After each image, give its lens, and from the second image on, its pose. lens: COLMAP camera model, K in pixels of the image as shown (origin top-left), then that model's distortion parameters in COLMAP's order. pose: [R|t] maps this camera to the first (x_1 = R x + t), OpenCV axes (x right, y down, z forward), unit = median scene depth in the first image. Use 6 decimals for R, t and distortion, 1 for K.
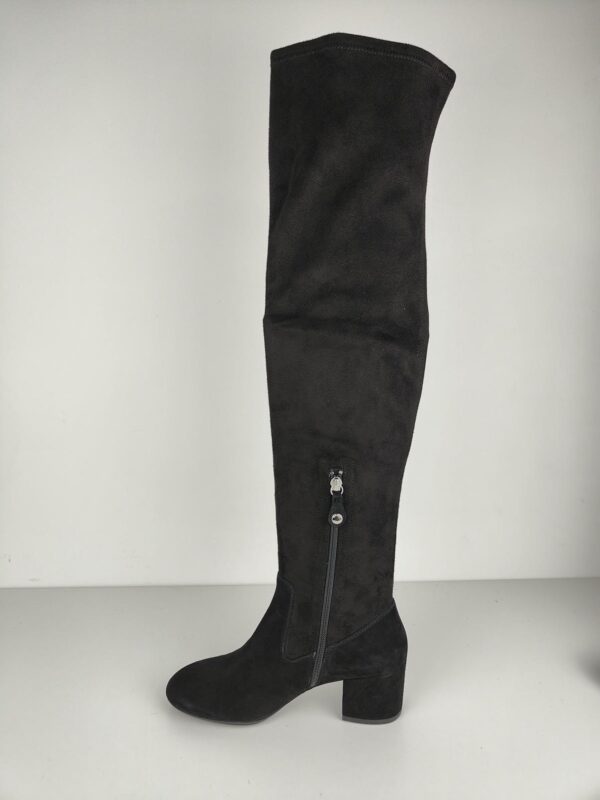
lens RADIAL K [[602.5, 0, 304.1], [0, 602.5, 384.7], [0, 0, 1]] dist [-0.000371, 0.002468]
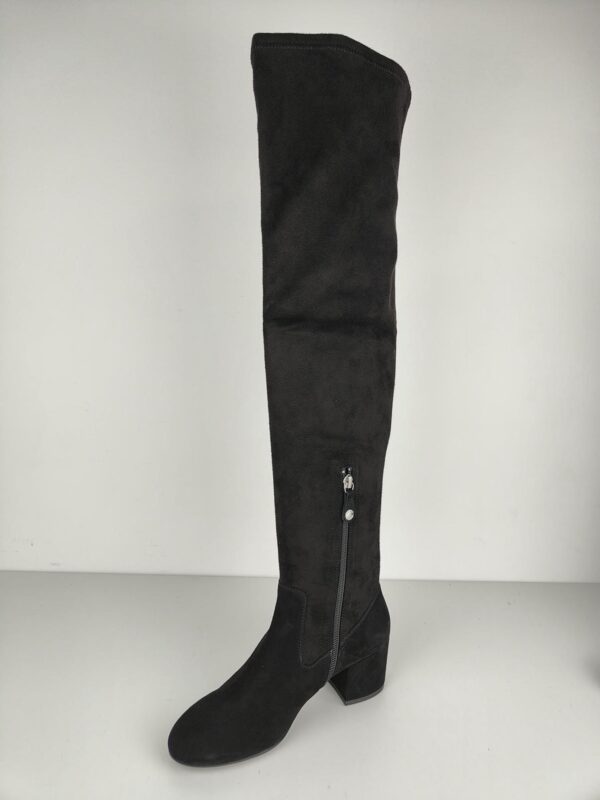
lens RADIAL K [[602.5, 0, 304.1], [0, 602.5, 384.7], [0, 0, 1]] dist [-0.000371, 0.002468]
pose [[0.826629, -0.091844, 0.555202, -0.545788], [0.077073, 0.995772, 0.049973, -0.054662], [-0.557445, 0.001482, 0.830213, 0.184031]]
